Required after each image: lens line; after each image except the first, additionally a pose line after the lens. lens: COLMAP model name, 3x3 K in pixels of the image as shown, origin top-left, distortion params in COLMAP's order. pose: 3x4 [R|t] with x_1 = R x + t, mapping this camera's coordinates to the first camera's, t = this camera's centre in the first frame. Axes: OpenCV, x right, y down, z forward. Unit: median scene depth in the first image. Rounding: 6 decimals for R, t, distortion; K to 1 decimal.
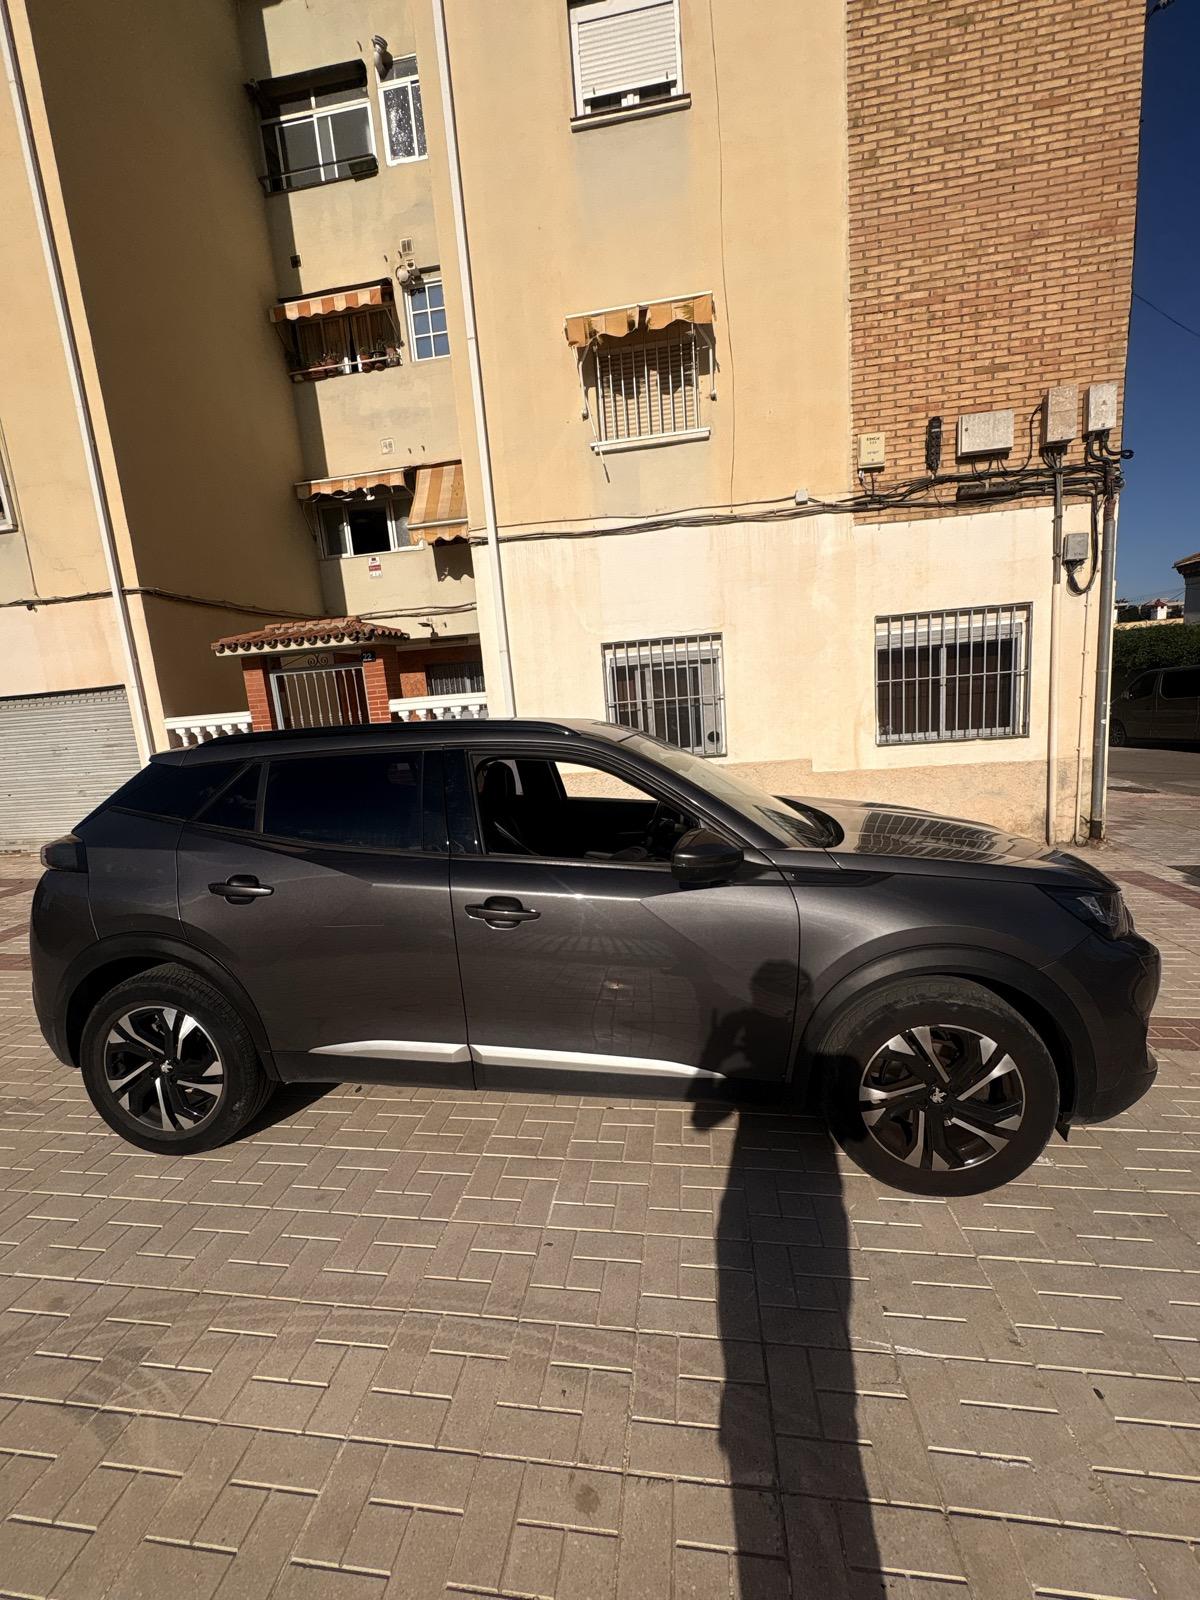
lens RADIAL K [[640.0, 0, 598.4], [0, 640.0, 799.4], [0, 0, 1]] dist [0.003406, -0.000639]
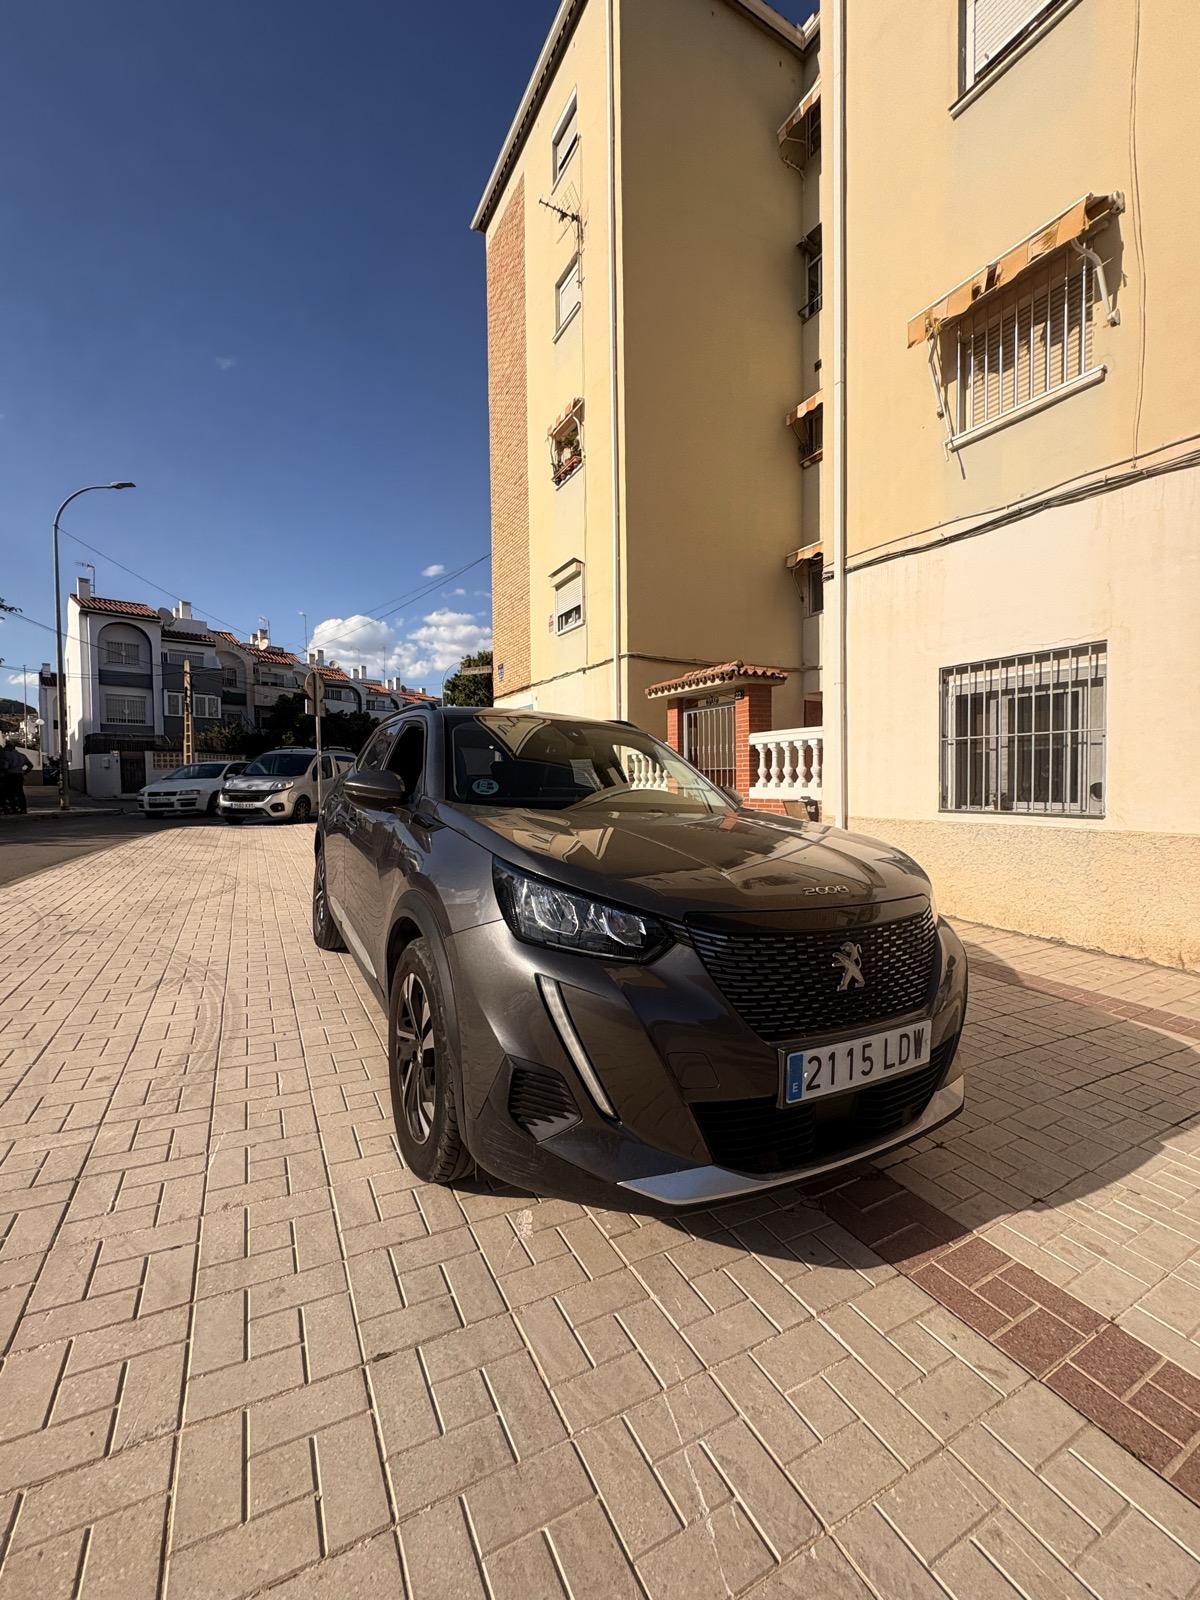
lens RADIAL K [[640.0, 0, 601.0], [0, 640.0, 799.2], [0, 0, 1]] dist [0.003406, -0.000639]
pose [[0.597602, 0.094370, -0.796220, 0.469174], [-0.170964, 0.985210, -0.011547, 0.012444], [0.783354, 0.143026, 0.604897, 0.184928]]
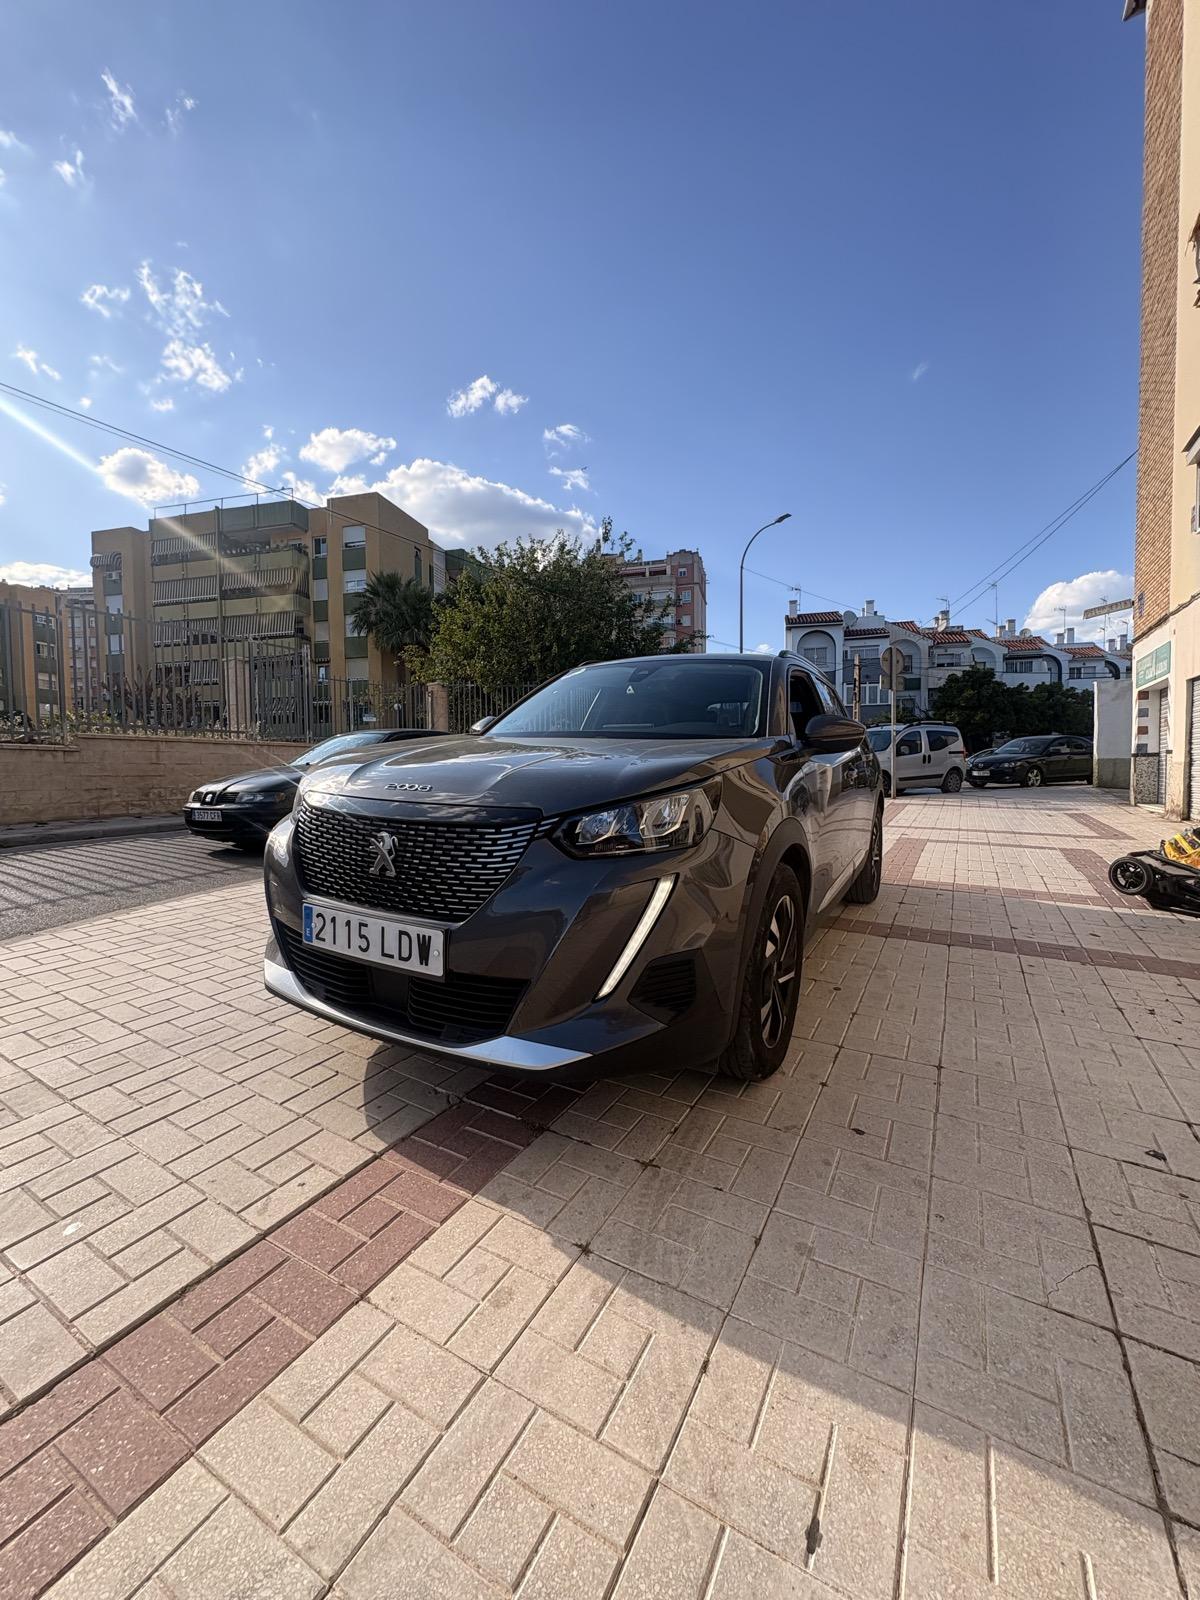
lens RADIAL K [[640.0, 0, 595.0], [0, 640.0, 797.7], [0, 0, 1]] dist [0.003406, -0.000639]
pose [[-0.377125, 0.115099, -0.918982, 0.548525], [-0.118854, 0.978029, 0.171269, -0.024494], [0.918504, 0.173814, -0.355160, 0.622292]]
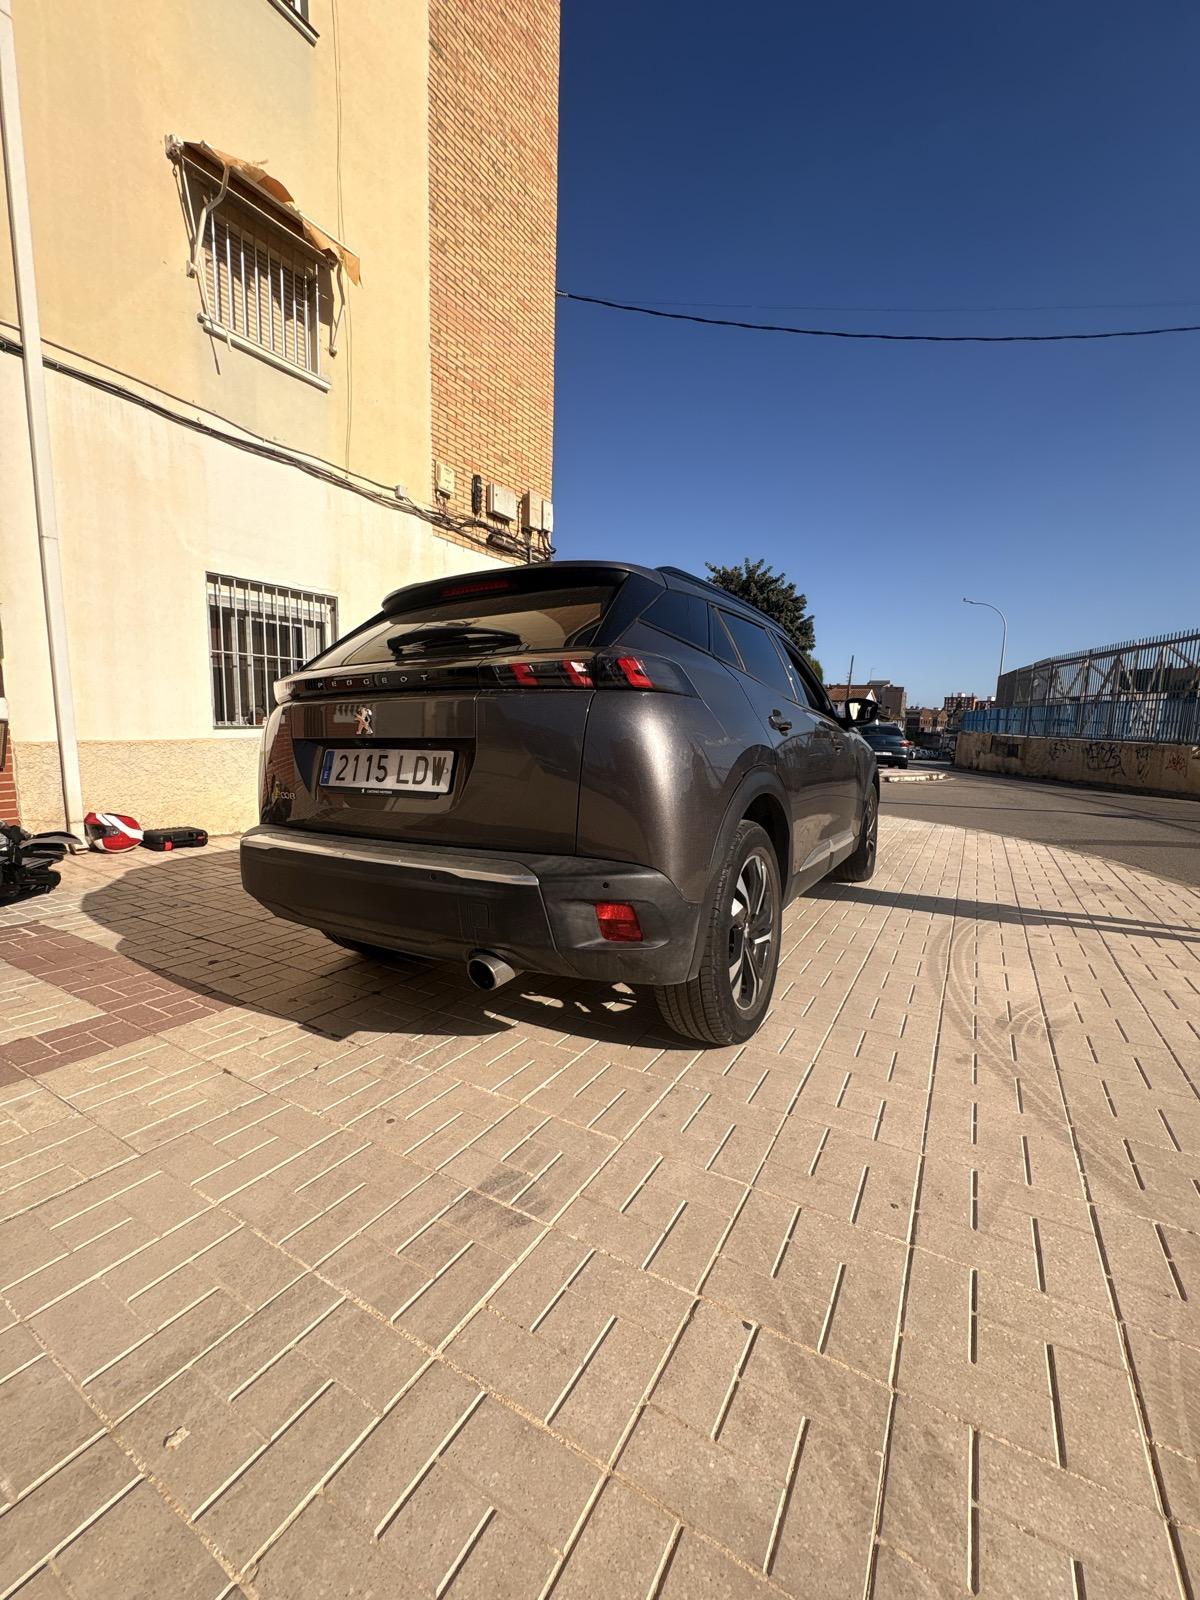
lens RADIAL K [[640.0, 0, 596.6], [0, 640.0, 801.3], [0, 0, 1]] dist [0.003406, -0.000639]
pose [[0.382353, -0.039547, 0.923170, -0.597910], [0.098075, 0.995177, 0.002012, 0.085379], [-0.918797, 0.089770, 0.384387, 0.324312]]
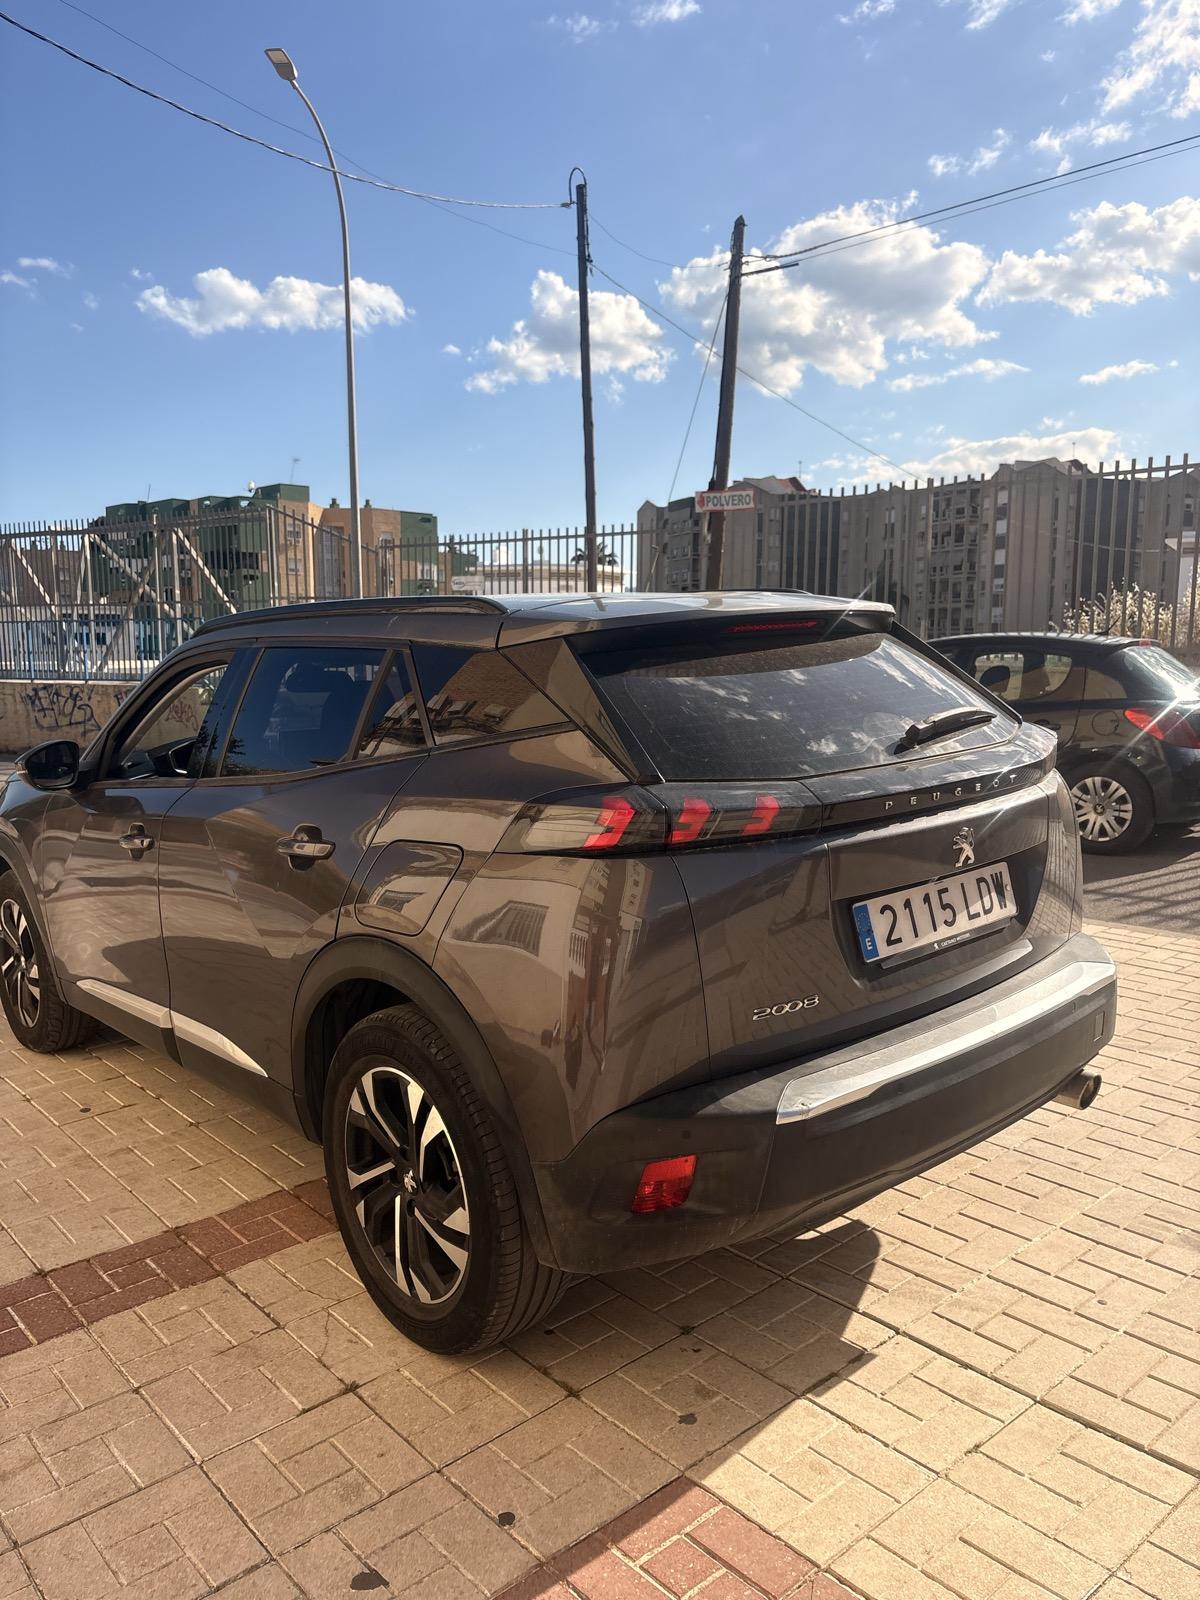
lens RADIAL K [[1224.5, 0, 609.0], [0, 1224.5, 798.0], [0, 0, 1]] dist [0.038661, -0.037462]
pose [[-0.750551, -0.009642, 0.660742, -0.546395], [0.164695, 0.965612, 0.201171, -0.075375], [-0.639960, 0.259810, -0.723153, 0.888377]]
